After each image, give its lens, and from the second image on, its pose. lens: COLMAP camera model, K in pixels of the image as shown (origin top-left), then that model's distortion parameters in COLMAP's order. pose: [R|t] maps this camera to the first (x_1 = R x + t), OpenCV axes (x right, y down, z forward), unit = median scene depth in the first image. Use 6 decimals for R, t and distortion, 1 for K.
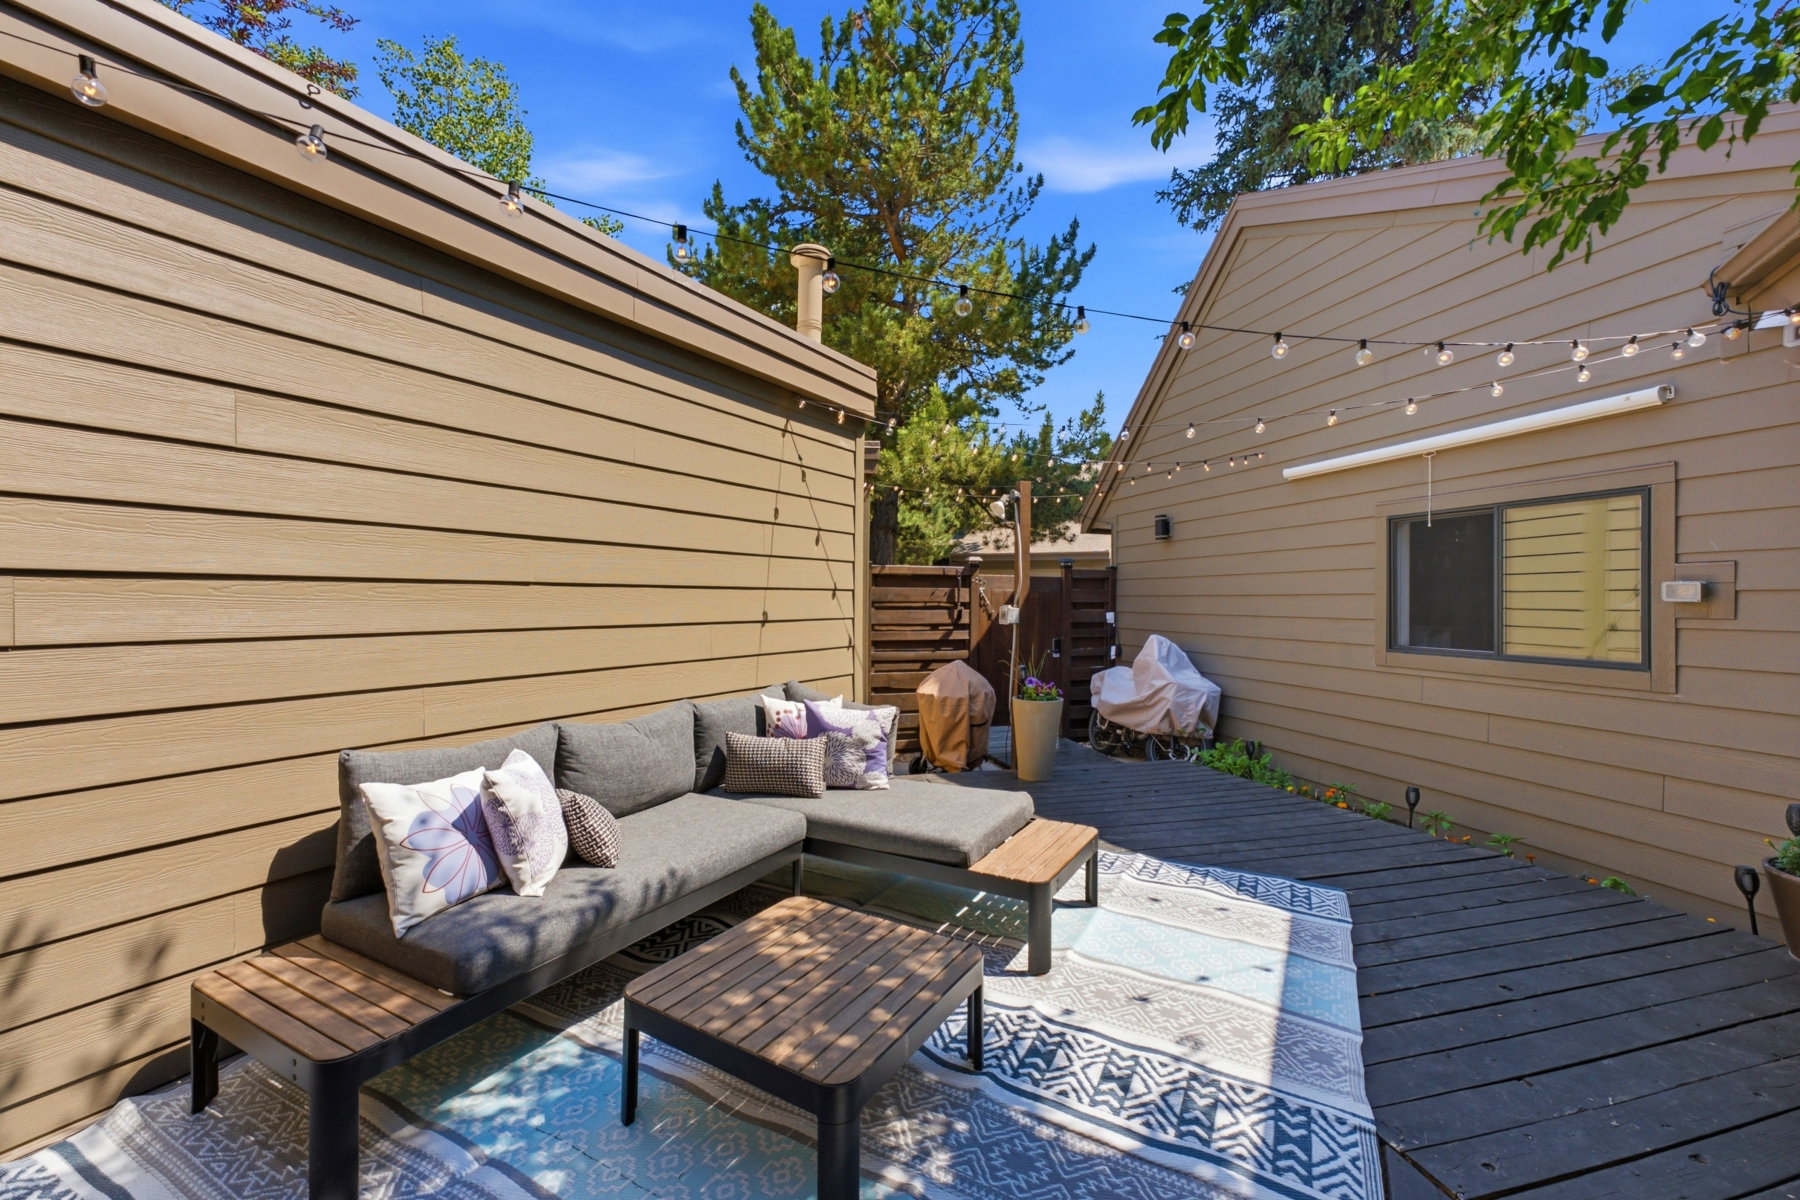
lens RADIAL K [[756.6, 0, 904.8], [0, 756.6, 607.9], [0, 0, 1]] dist [-0.003067, 0.000514]
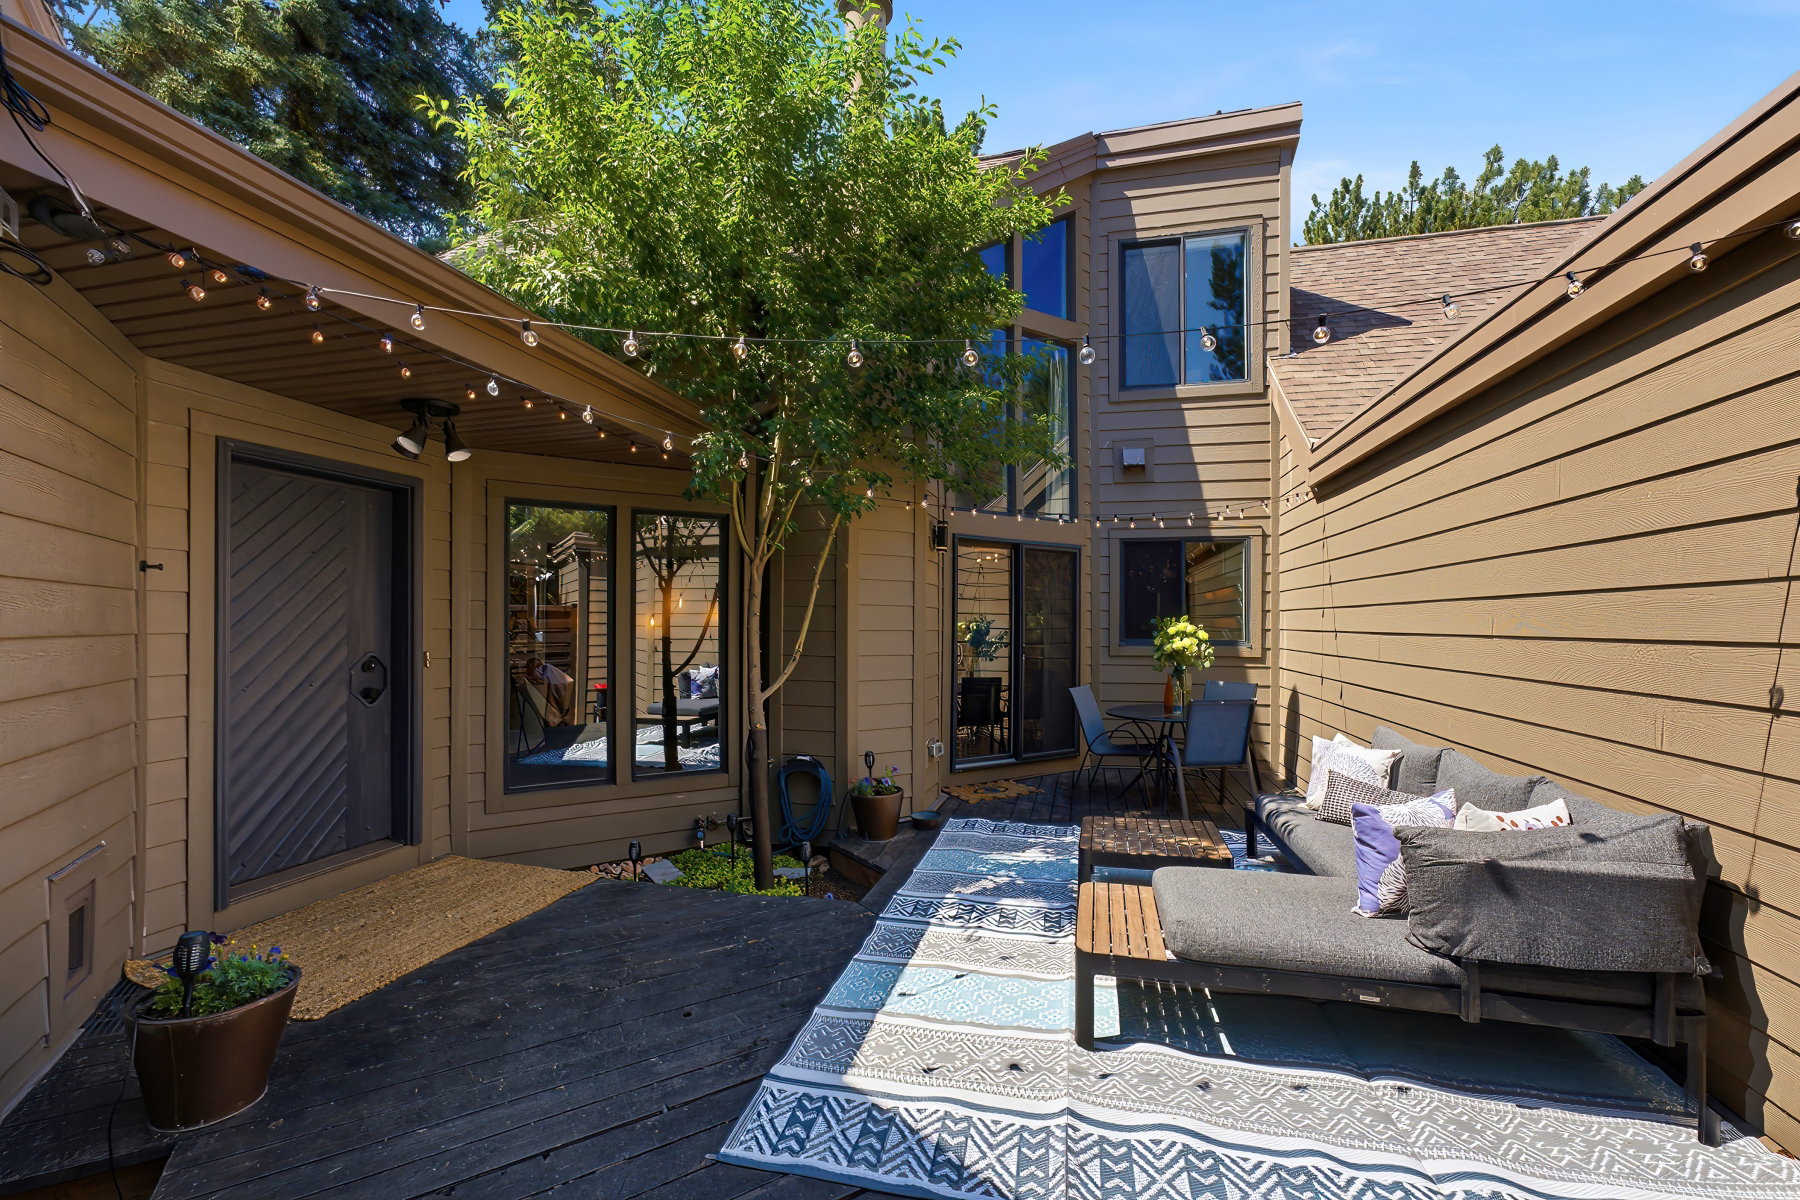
lens RADIAL K [[756.6, 0, 904.8], [0, 756.6, 607.9], [0, 0, 1]] dist [-0.003067, 0.000514]
pose [[-0.963202, -0.000474, -0.268779, 0.519739], [0.000455, 0.999994, -0.003395, -0.050167], [0.268779, -0.003393, -0.963196, 1.330306]]
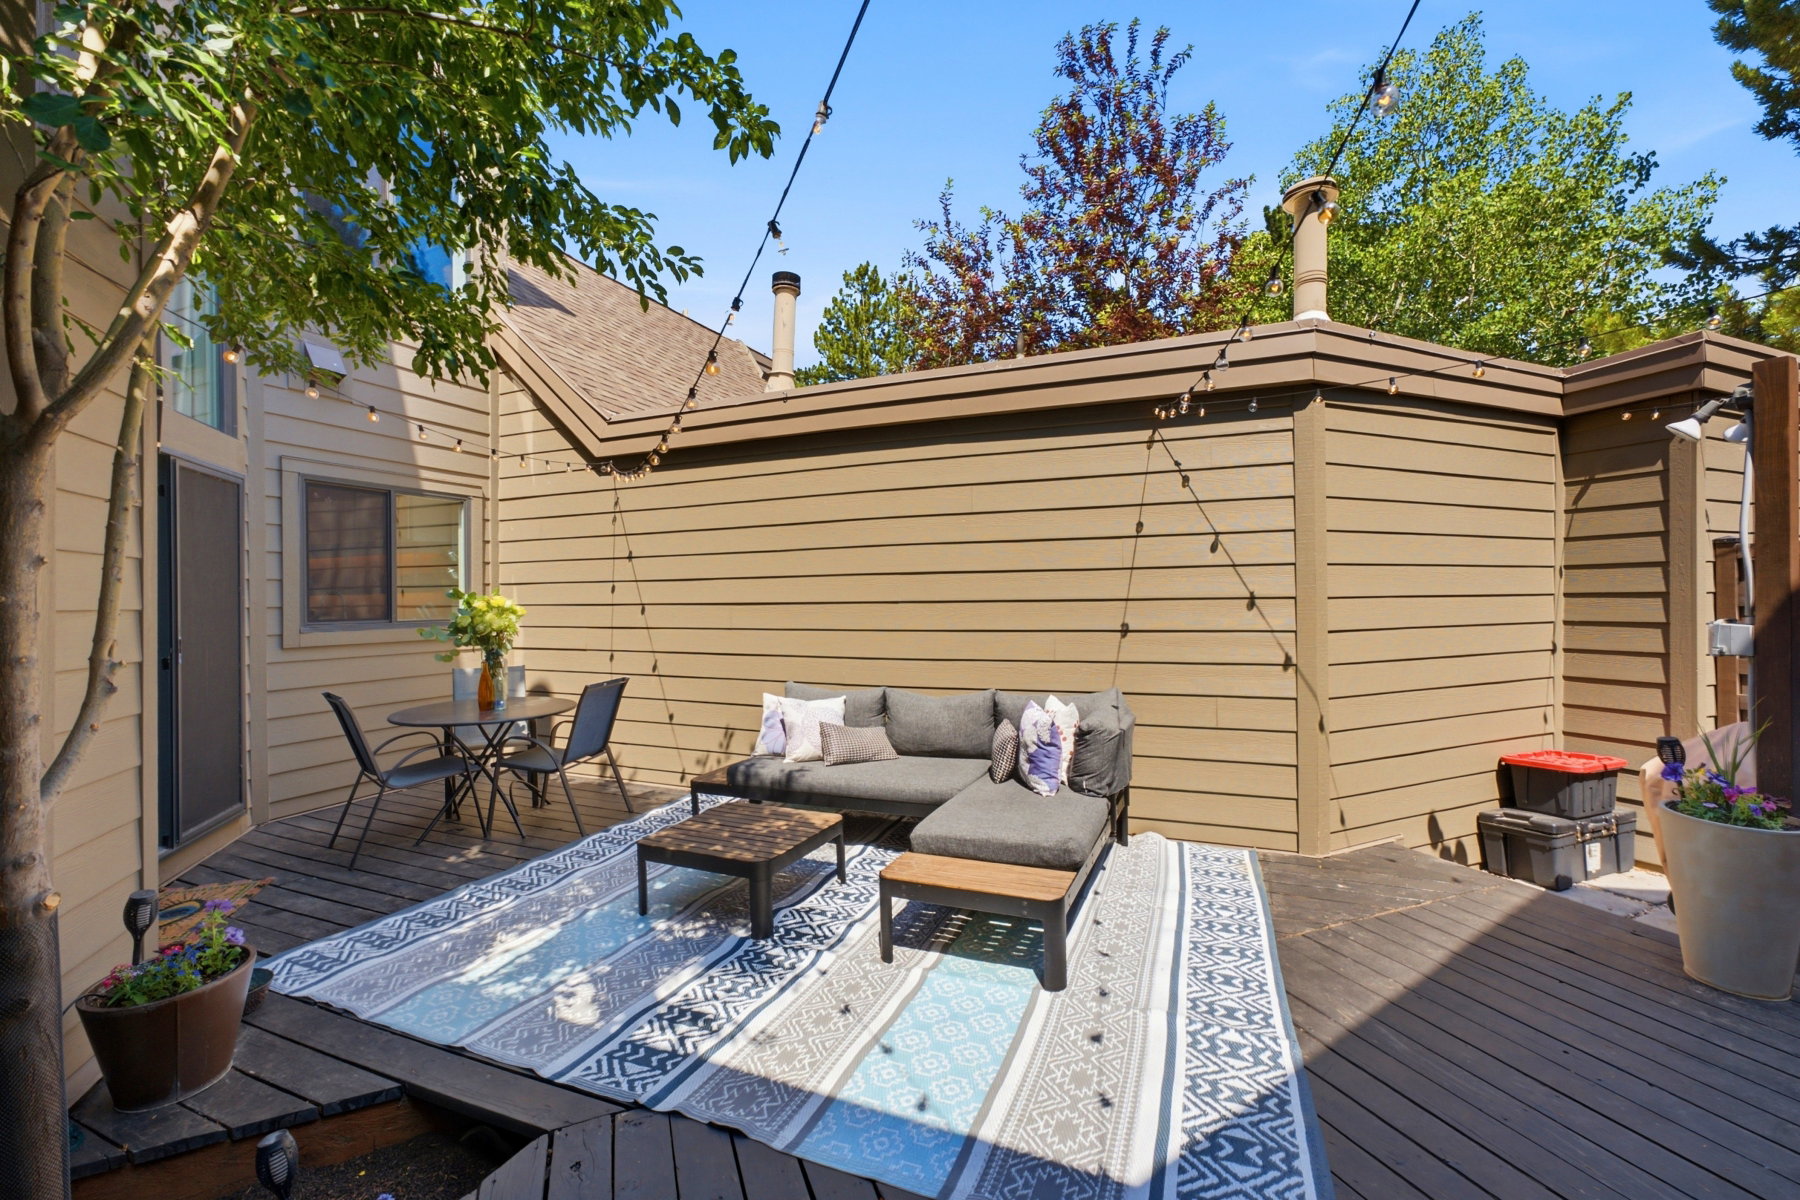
lens RADIAL K [[756.6, 0, 904.8], [0, 756.6, 607.9], [0, 0, 1]] dist [-0.003067, 0.000514]
pose [[0.102213, 0.017685, -0.994605, 0.821969], [-0.002872, 0.999843, 0.017483, -0.033164], [0.994758, 0.001069, 0.102248, 0.590725]]
